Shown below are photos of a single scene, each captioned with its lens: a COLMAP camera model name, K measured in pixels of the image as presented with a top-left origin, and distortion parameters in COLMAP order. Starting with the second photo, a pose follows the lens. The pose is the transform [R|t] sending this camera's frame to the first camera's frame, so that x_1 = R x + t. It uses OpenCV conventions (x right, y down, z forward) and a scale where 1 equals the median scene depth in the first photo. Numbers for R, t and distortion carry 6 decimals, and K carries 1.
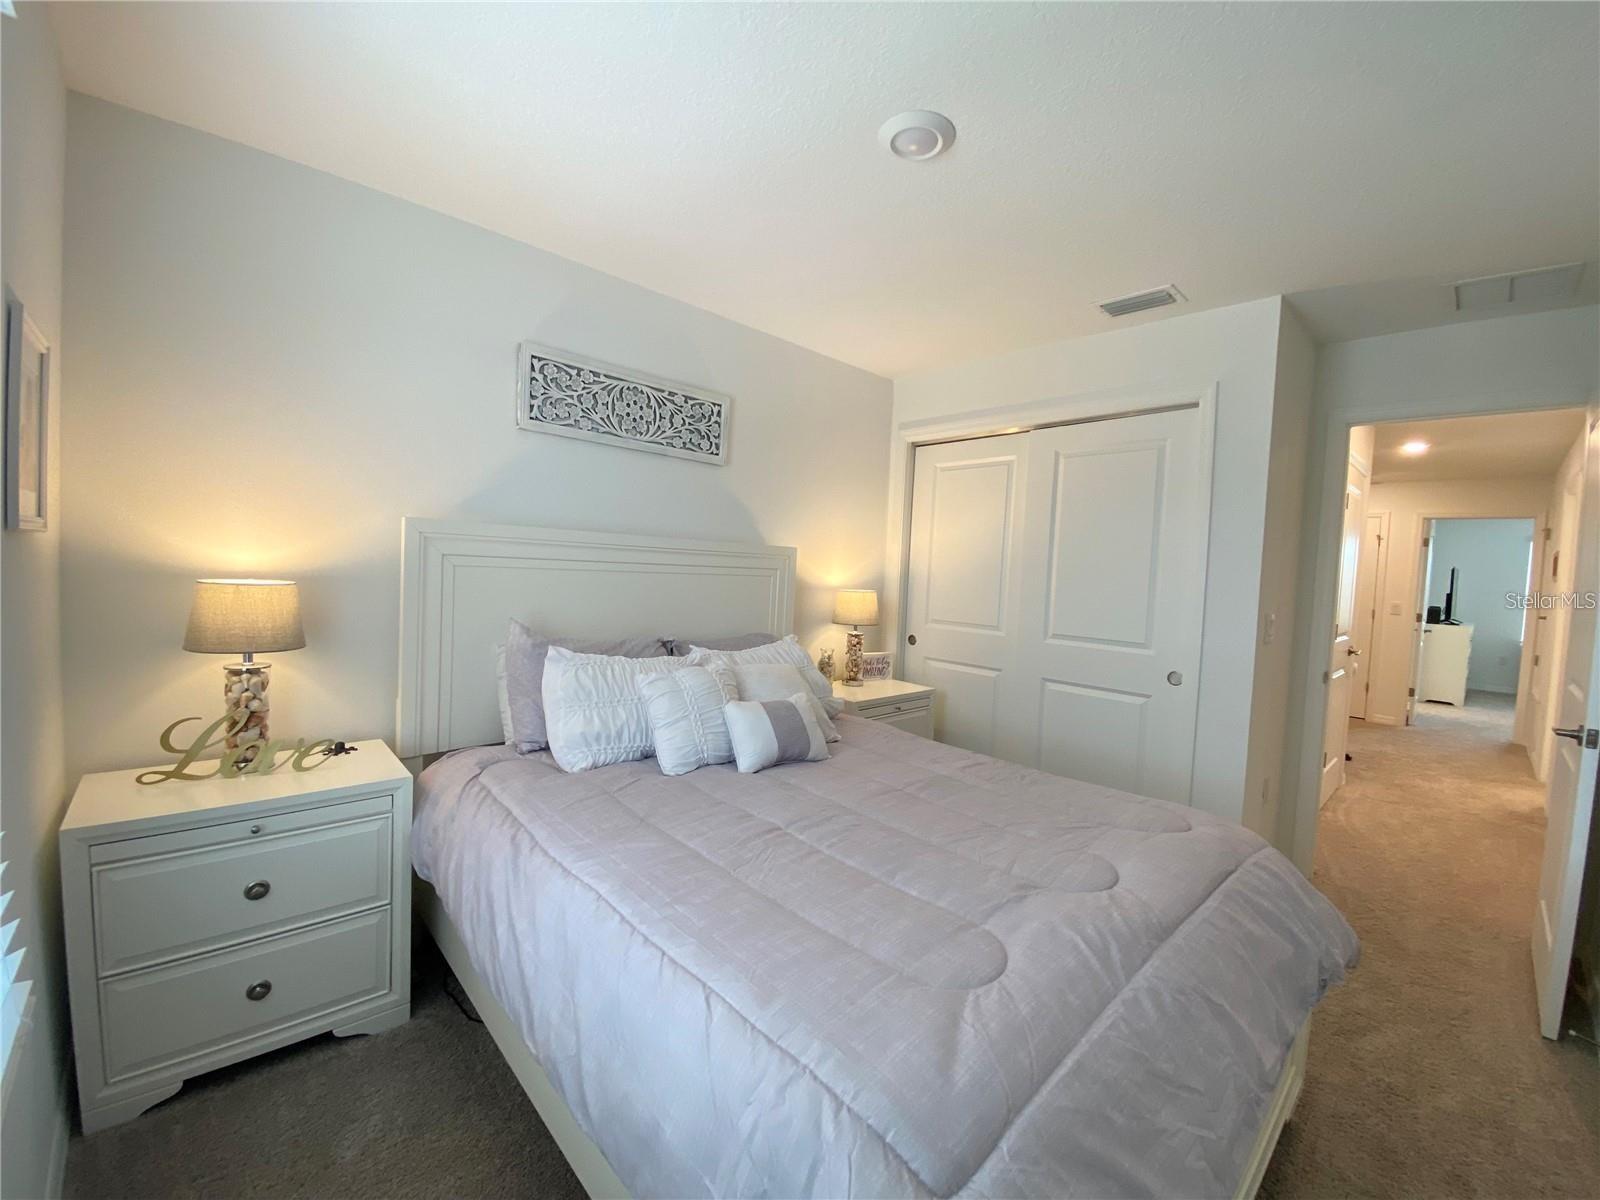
lens RADIAL K [[648.5, 0, 800.8], [0, 648.5, 609.8], [0, 0, 1]] dist [-0.000677, -0.000198]
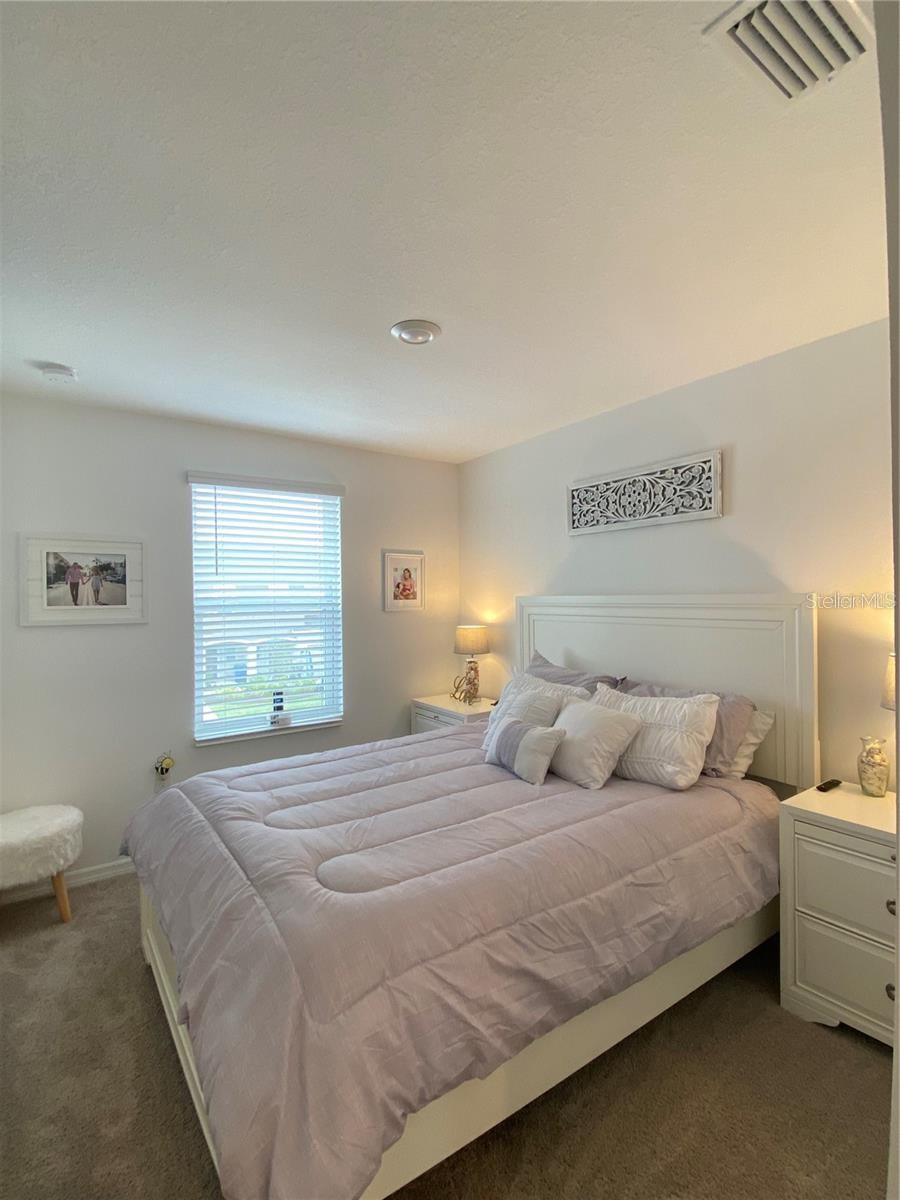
lens RADIAL K [[572.0, 0, 445.3], [0, 572.0, 597.6], [0, 0, 1]] dist [0.017530, -0.000024]
pose [[-0.183408, -0.056521, -0.981411, 0.893061], [-0.075060, 0.996236, -0.043347, -0.033841], [0.980167, 0.065715, -0.186960, 0.842219]]
